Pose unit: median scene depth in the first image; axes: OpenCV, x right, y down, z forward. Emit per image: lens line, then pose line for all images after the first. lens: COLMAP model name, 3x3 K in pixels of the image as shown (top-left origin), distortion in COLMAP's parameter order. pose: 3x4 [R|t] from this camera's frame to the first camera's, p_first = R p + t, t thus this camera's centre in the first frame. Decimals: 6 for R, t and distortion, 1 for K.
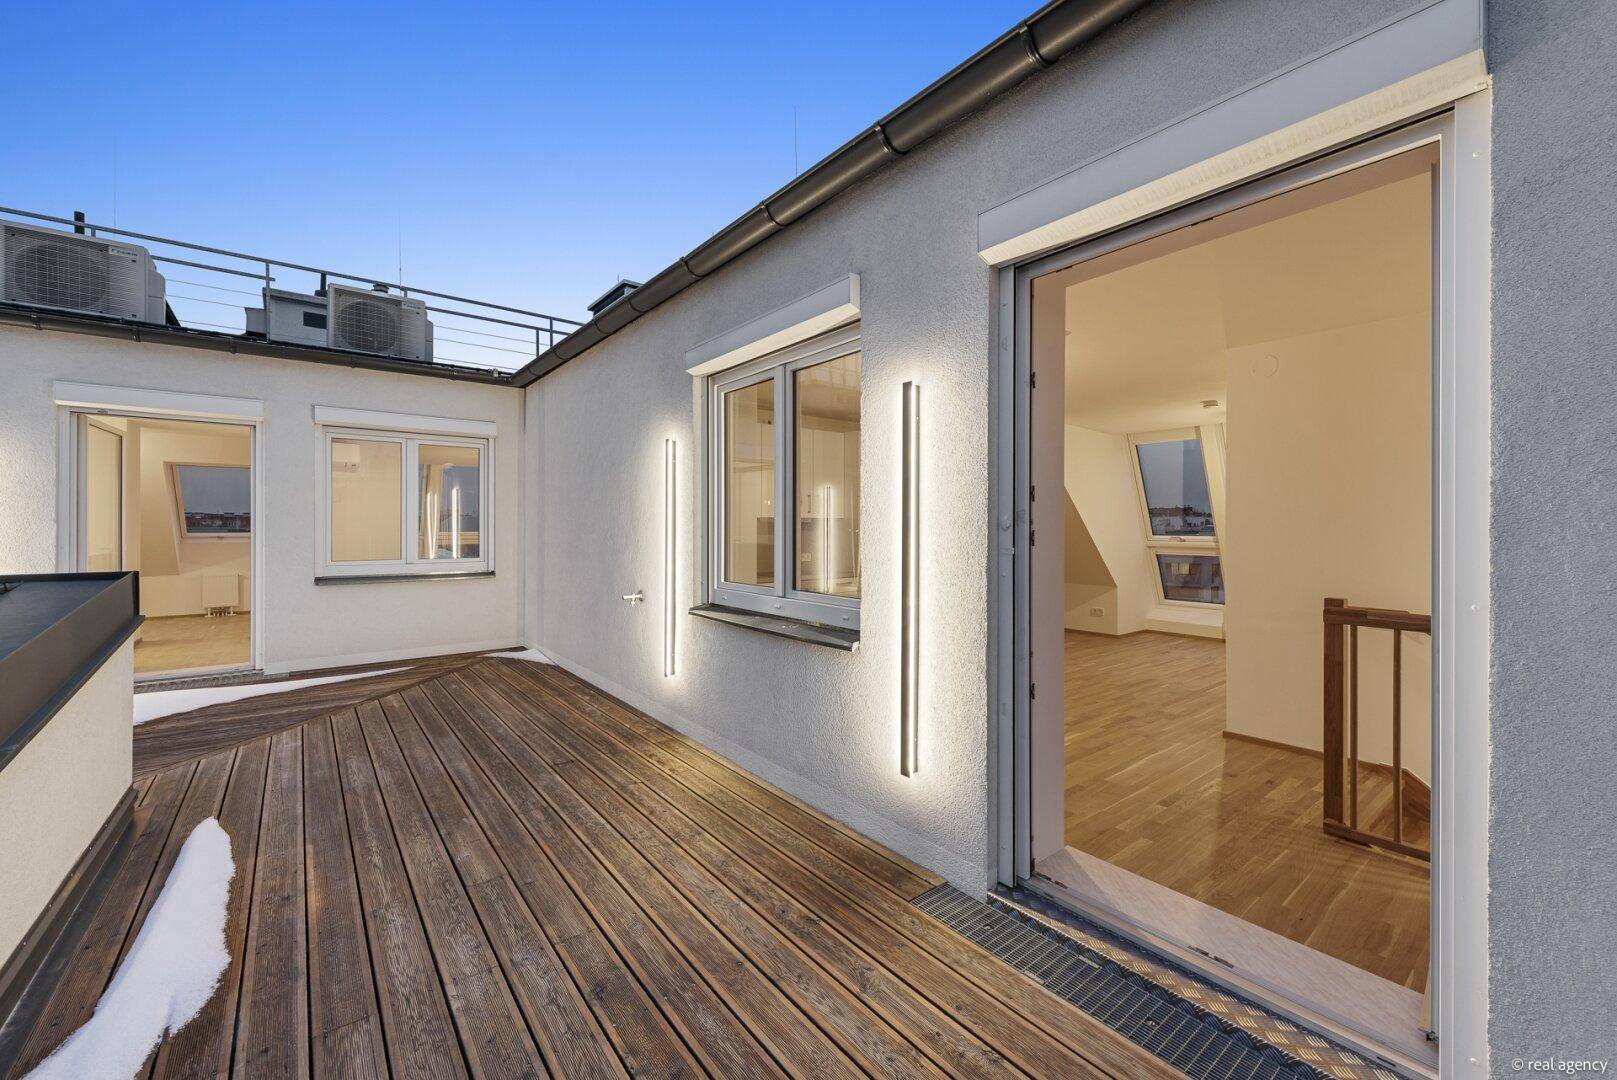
lens RADIAL K [[637.7, 0, 808.2], [0, 637.7, 524.7], [0, 0, 1]] dist [0.005863, -0.002813]
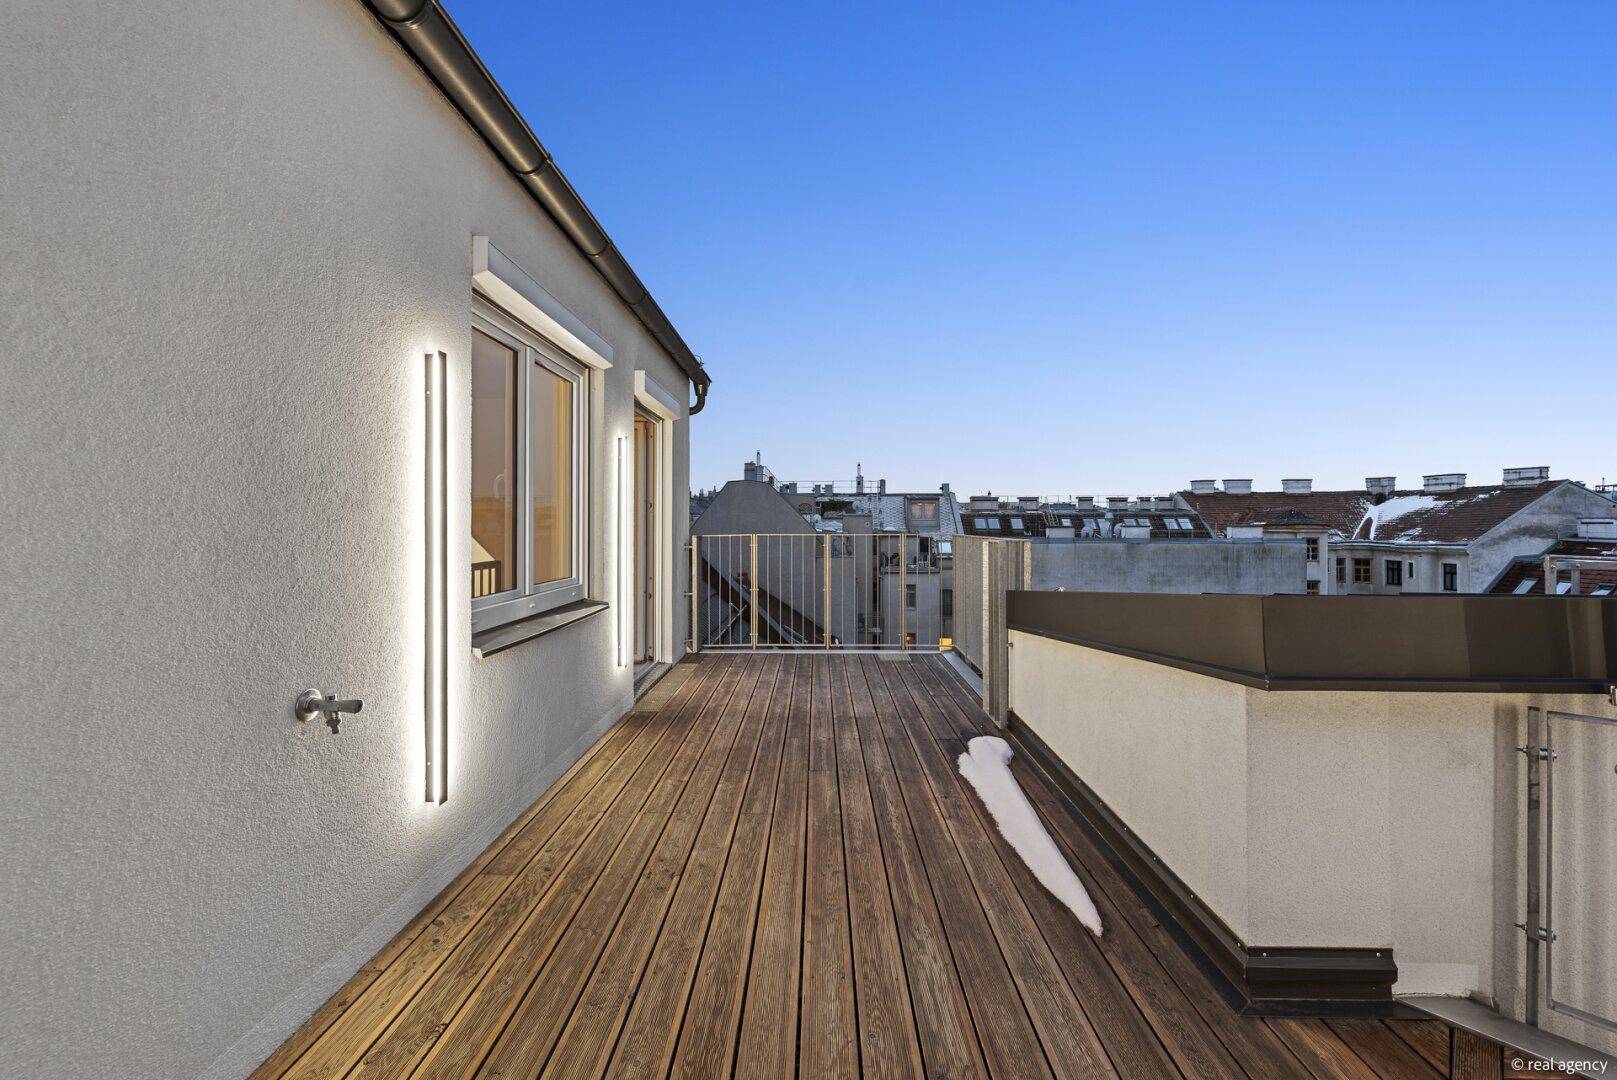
lens RADIAL K [[652.2, 0, 798.1], [0, 652.2, 507.9], [0, 0, 1]] dist [0.011753, -0.002629]
pose [[-0.762285, 0.013320, 0.647104, -1.273500], [-0.001650, 0.999745, -0.022521, 0.008517], [-0.647239, -0.018235, -0.762069, 1.950631]]
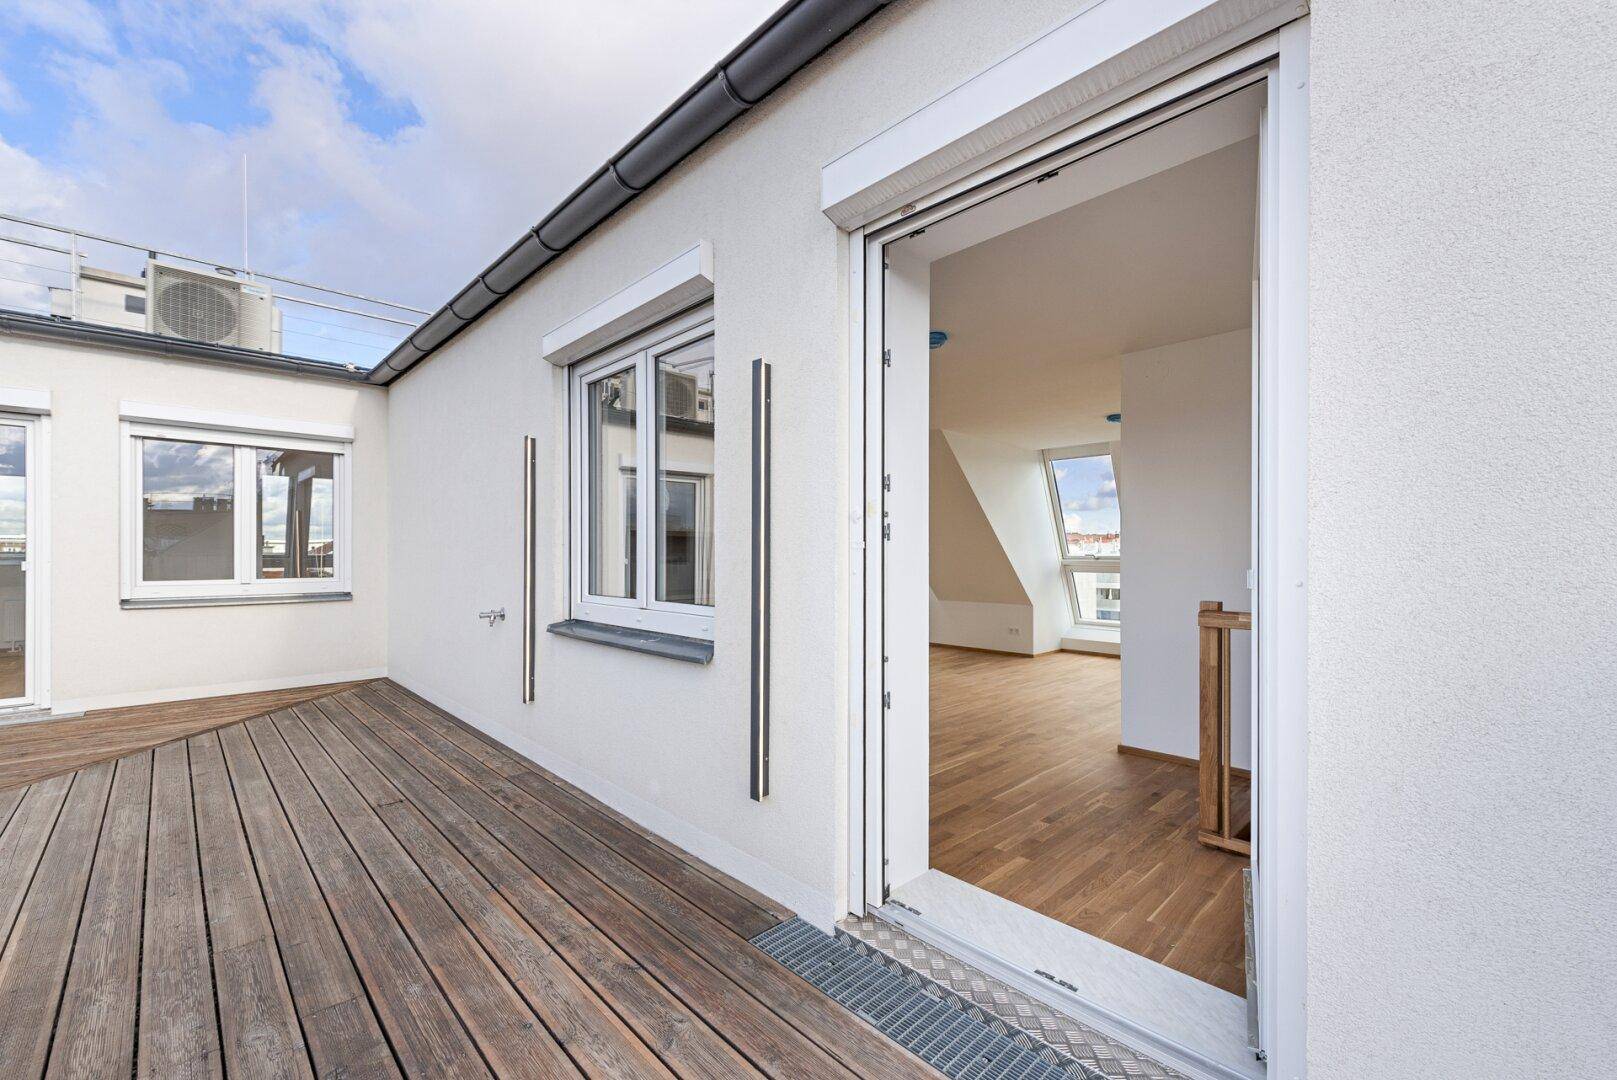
lens RADIAL K [[662.4, 0, 809.3], [0, 662.4, 550.1], [0, 0, 1]] dist [0.003811, -0.001813]
pose [[0.995236, -0.001458, 0.097485, 0.132437], [0.001607, 0.999998, -0.001458, 0.042893], [-0.097482, 0.001607, 0.995236, 0.064118]]
